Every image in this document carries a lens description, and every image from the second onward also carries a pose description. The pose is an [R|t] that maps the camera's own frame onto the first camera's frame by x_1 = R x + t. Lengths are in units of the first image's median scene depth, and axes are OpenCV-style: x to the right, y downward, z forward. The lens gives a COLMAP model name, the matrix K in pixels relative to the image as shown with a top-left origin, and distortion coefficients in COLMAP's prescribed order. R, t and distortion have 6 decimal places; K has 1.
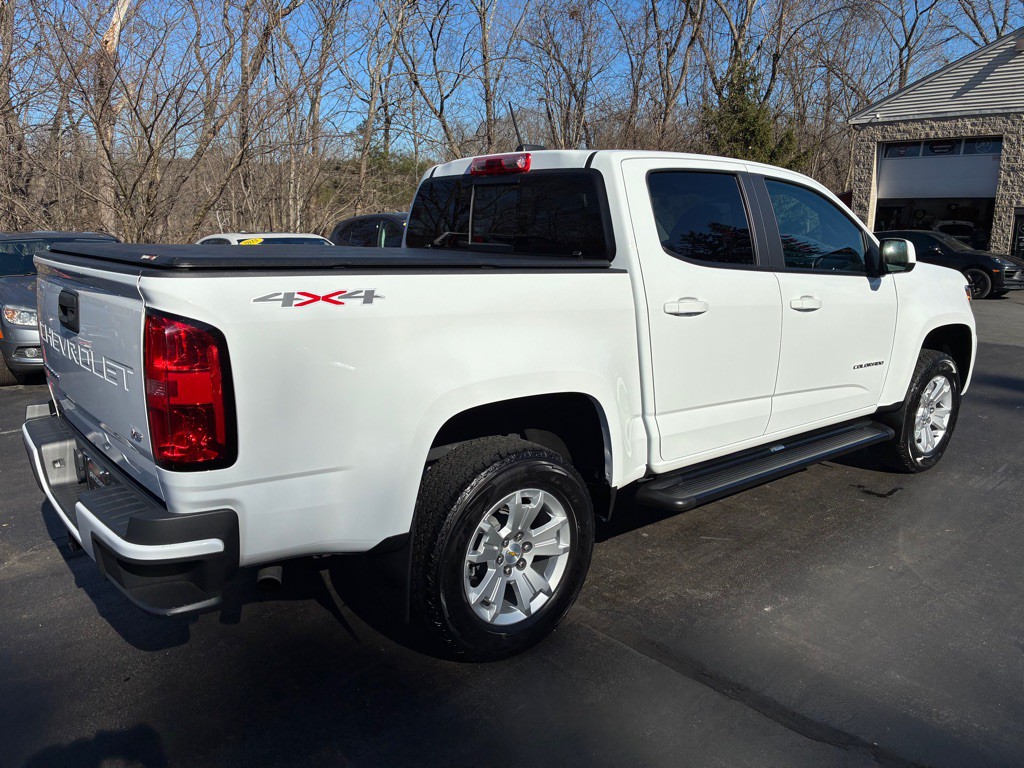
lens RADIAL K [[777.2, 0, 511.3], [0, 777.2, 381.6], [0, 0, 1]] dist [0.061294, -0.087857]
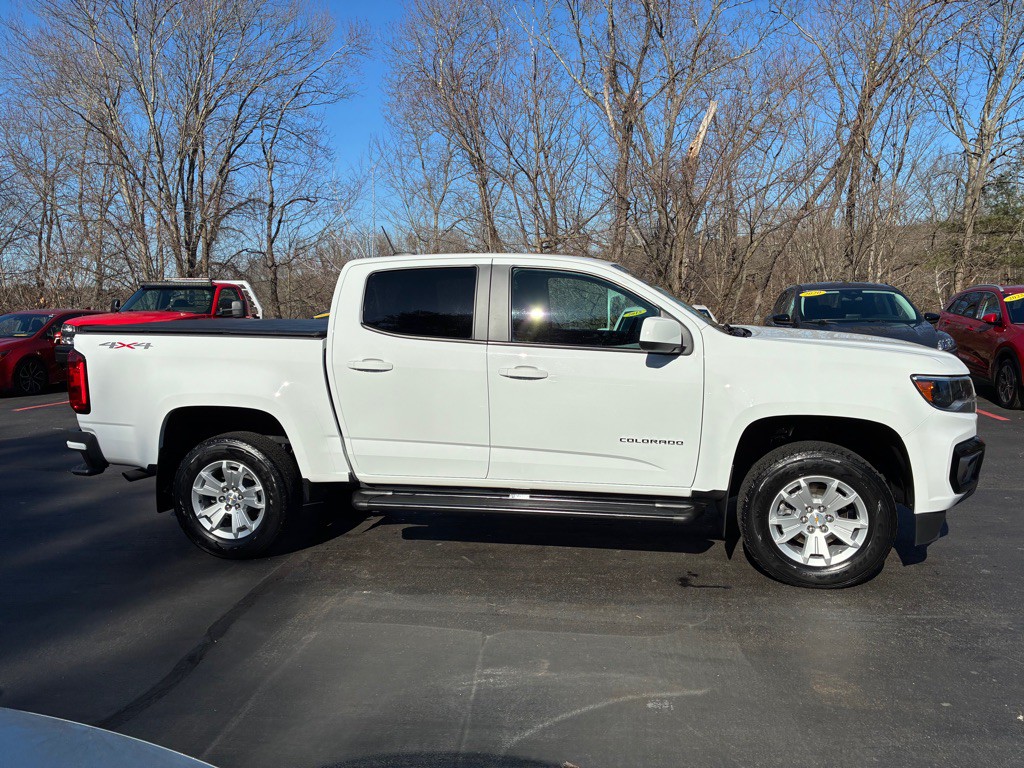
lens RADIAL K [[777.2, 0, 511.3], [0, 777.2, 373.4], [0, 0, 1]] dist [0.061294, -0.087857]
pose [[0.630387, 0.062160, -0.773788, 0.476782], [-0.131894, 0.990872, -0.027853, -0.024163], [0.764994, 0.119617, 0.632831, 0.095413]]
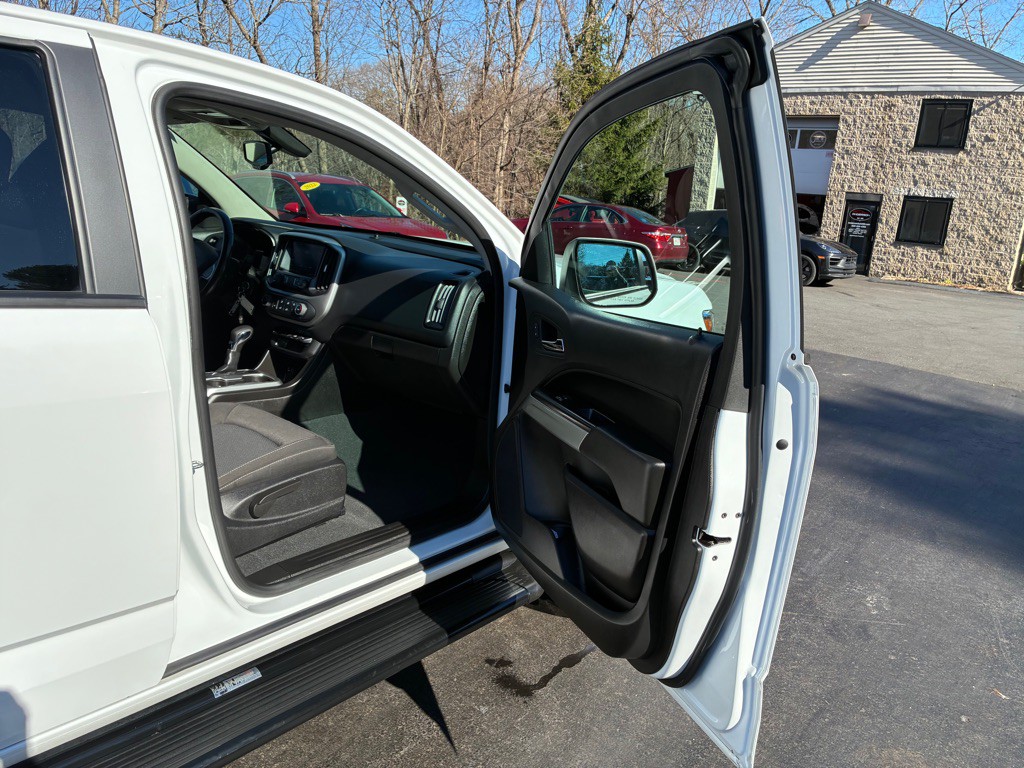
lens RADIAL K [[777.2, 0, 506.4], [0, 777.2, 390.7], [0, 0, 1]] dist [0.061294, -0.087857]
pose [[0.986350, 0.020830, 0.163341, 0.066927], [-0.030889, 0.997763, 0.059288, -0.018898], [-0.161741, -0.063524, 0.984787, 0.085560]]
